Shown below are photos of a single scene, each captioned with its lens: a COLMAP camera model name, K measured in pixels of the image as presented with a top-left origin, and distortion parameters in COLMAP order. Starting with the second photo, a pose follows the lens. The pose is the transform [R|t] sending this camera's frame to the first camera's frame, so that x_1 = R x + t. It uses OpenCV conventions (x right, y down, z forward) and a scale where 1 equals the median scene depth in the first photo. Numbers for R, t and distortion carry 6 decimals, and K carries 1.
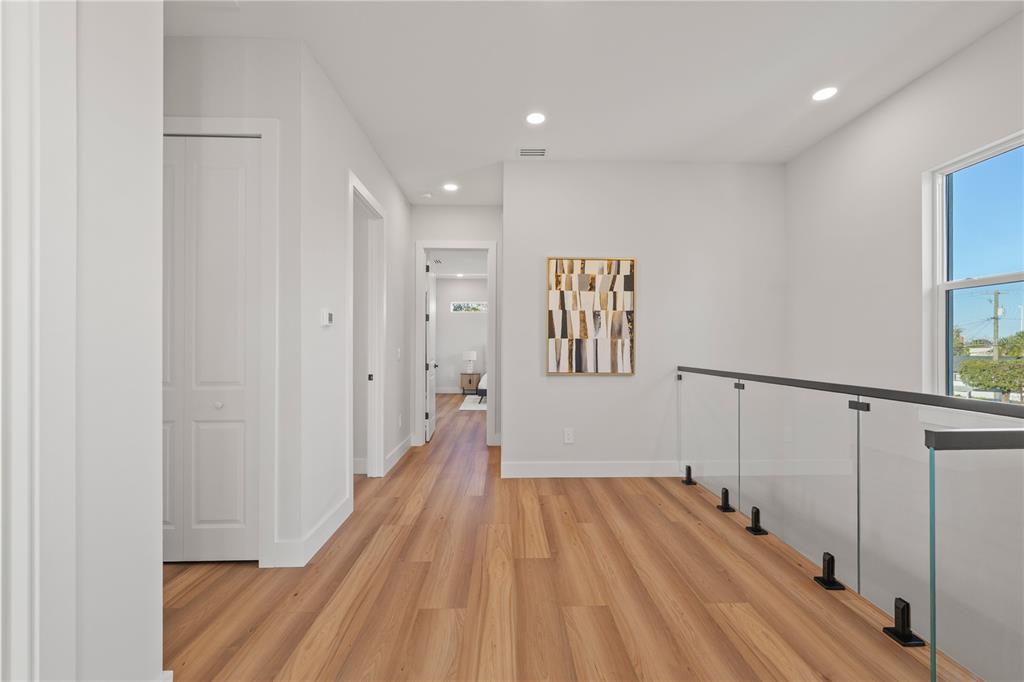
lens RADIAL K [[422.7, 0, 516.2], [0, 422.7, 343.5], [0, 0, 1]] dist [0.001658, -0.001014]
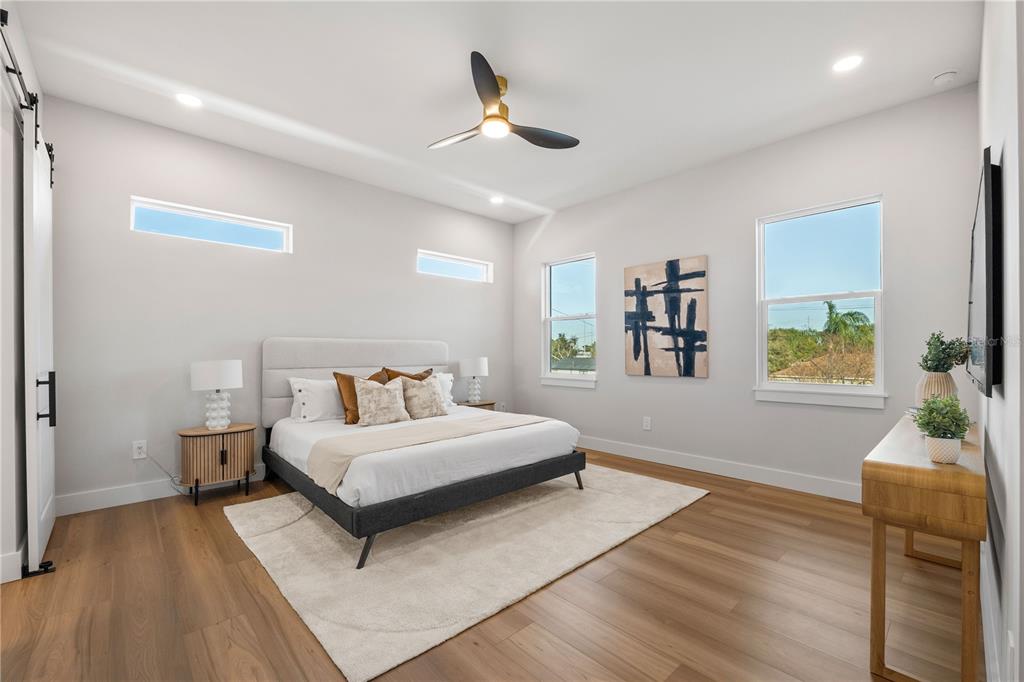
lens RADIAL K [[422.7, 0, 515.7], [0, 422.7, 357.0], [0, 0, 1]] dist [0.001658, -0.001014]
pose [[0.747758, -0.006752, 0.663937, -0.153698], [-0.008774, 0.999760, 0.020049, 0.006686], [-0.663914, -0.020818, 0.747520, 0.615839]]
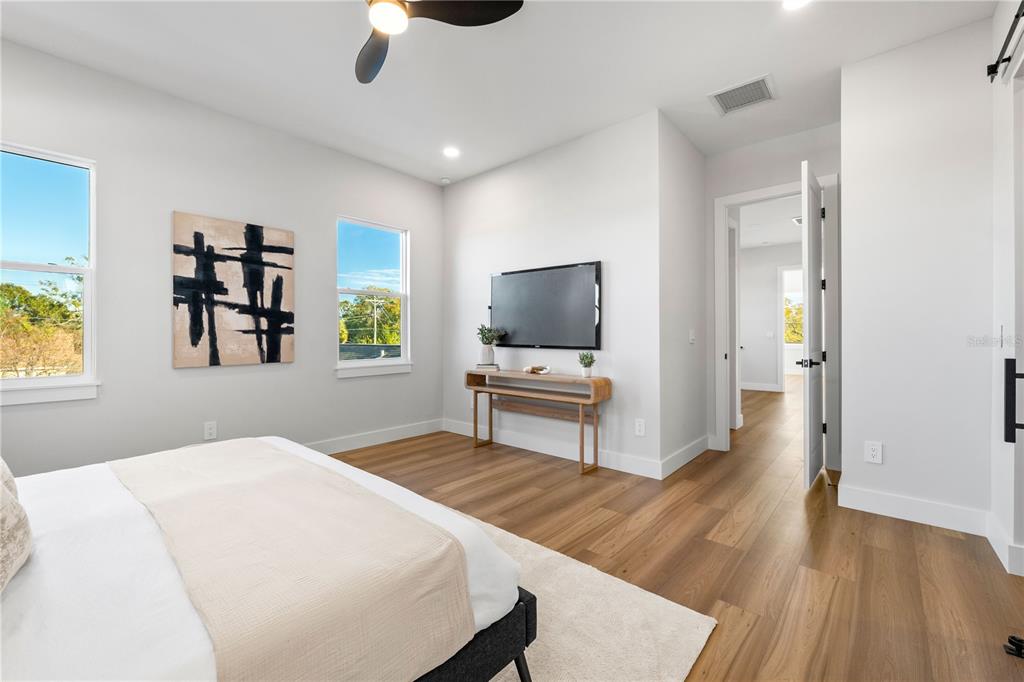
lens RADIAL K [[422.7, 0, 515.4], [0, 422.7, 340.8], [0, 0, 1]] dist [0.001658, -0.001014]
pose [[-0.722304, -0.004295, 0.691563, -0.158010], [-0.004345, 0.999989, 0.001672, 0.012931], [-0.691563, -0.001797, -0.722314, 0.965583]]
